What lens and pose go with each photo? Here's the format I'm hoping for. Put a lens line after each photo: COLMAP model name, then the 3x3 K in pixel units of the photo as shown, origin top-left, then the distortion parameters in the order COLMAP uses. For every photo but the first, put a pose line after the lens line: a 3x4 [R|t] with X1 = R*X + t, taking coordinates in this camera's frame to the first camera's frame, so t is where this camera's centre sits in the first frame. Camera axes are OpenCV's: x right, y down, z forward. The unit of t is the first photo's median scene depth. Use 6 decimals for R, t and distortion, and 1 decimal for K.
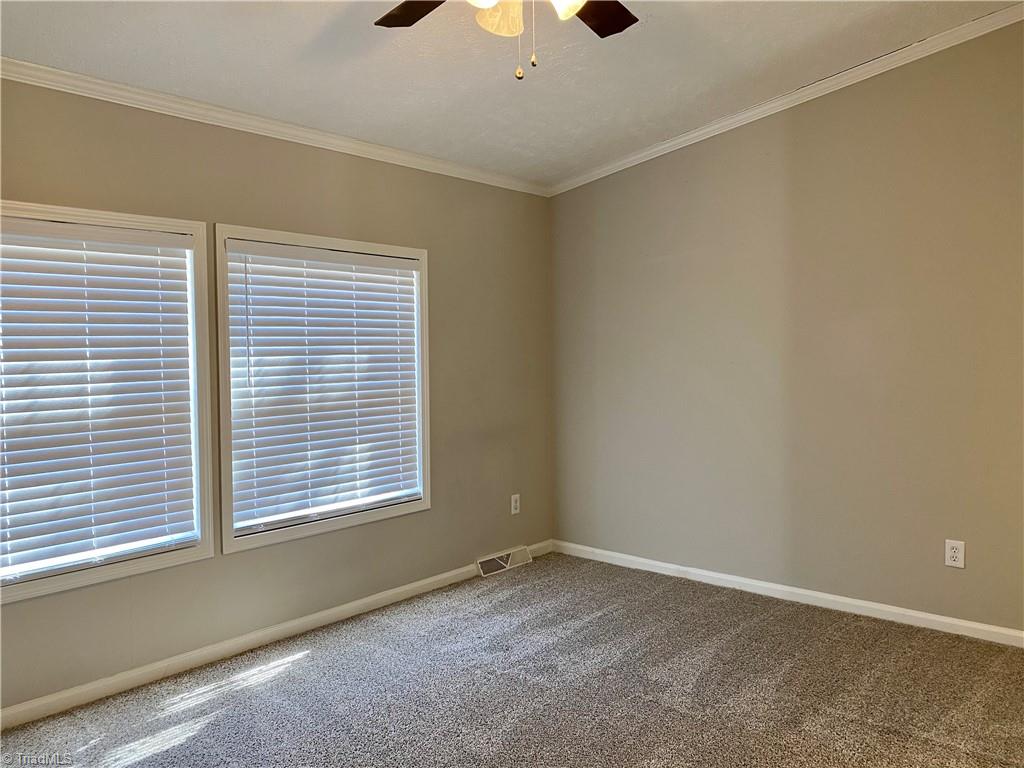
lens RADIAL K [[783.1, 0, 511.6], [0, 783.1, 371.0], [0, 0, 1]] dist [0.054489, -0.057739]
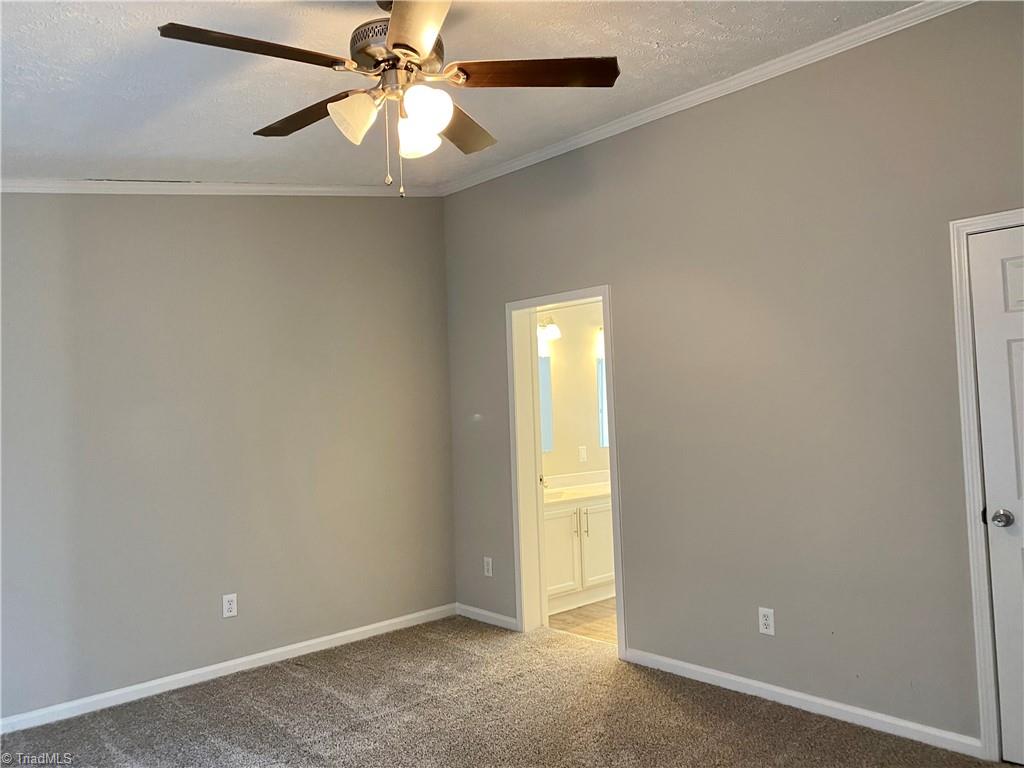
lens RADIAL K [[783.1, 0, 511.6], [0, 783.1, 371.0], [0, 0, 1]] dist [0.054489, -0.057739]
pose [[0.104390, 0.051780, 0.993188, -0.703136], [0.058981, 0.996564, -0.058155, -0.036952], [-0.992786, 0.064650, 0.100977, 0.483247]]
